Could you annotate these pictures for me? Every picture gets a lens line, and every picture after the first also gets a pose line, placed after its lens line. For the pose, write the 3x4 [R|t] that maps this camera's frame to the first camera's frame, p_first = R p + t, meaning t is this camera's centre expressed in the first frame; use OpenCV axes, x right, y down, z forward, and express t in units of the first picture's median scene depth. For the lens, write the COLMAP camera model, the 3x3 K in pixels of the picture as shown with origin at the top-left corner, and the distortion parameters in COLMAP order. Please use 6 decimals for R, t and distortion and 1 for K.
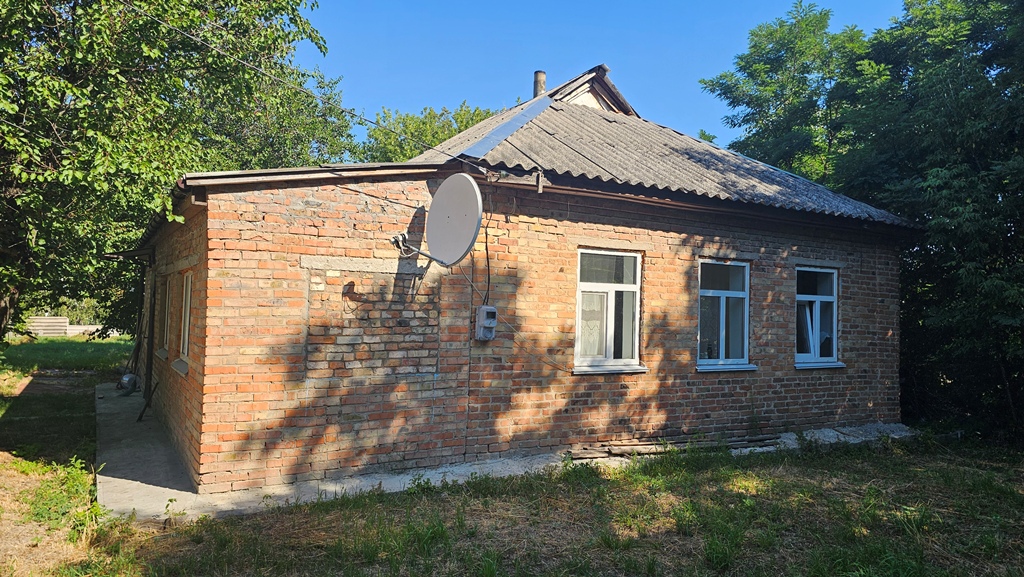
lens RADIAL K [[692.2, 0, 512.5], [0, 692.2, 283.1], [0, 0, 1]] dist [0.096071, -0.108216]
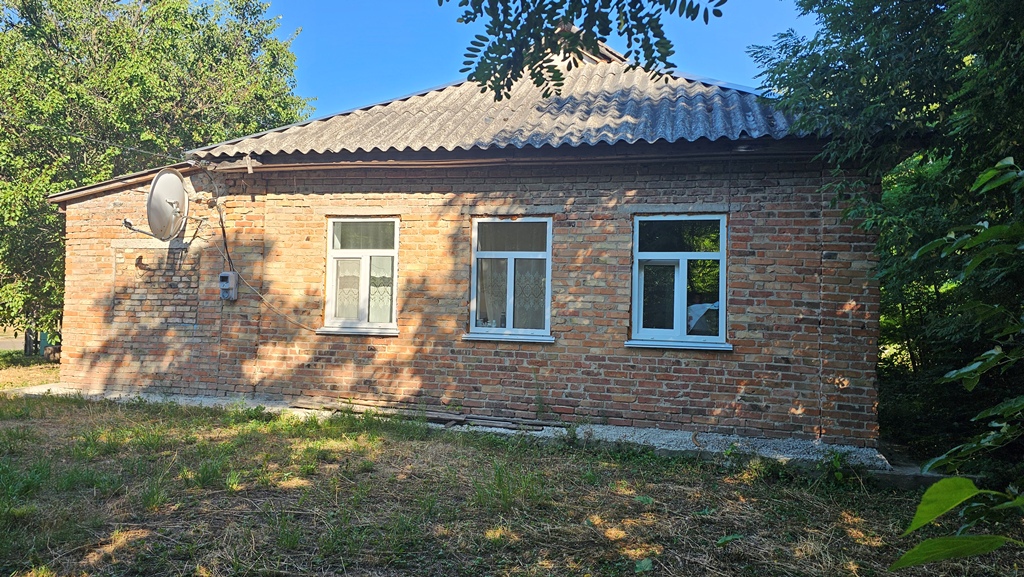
lens RADIAL K [[689.2, 0, 594.6], [0, 689.2, 286.1], [0, 0, 1]] dist [0.126856, -0.115833]
pose [[0.681516, -0.019717, -0.731538, 1.224482], [0.023319, 0.999714, -0.005221, 0.074339], [0.731432, -0.013500, 0.681781, 0.577524]]
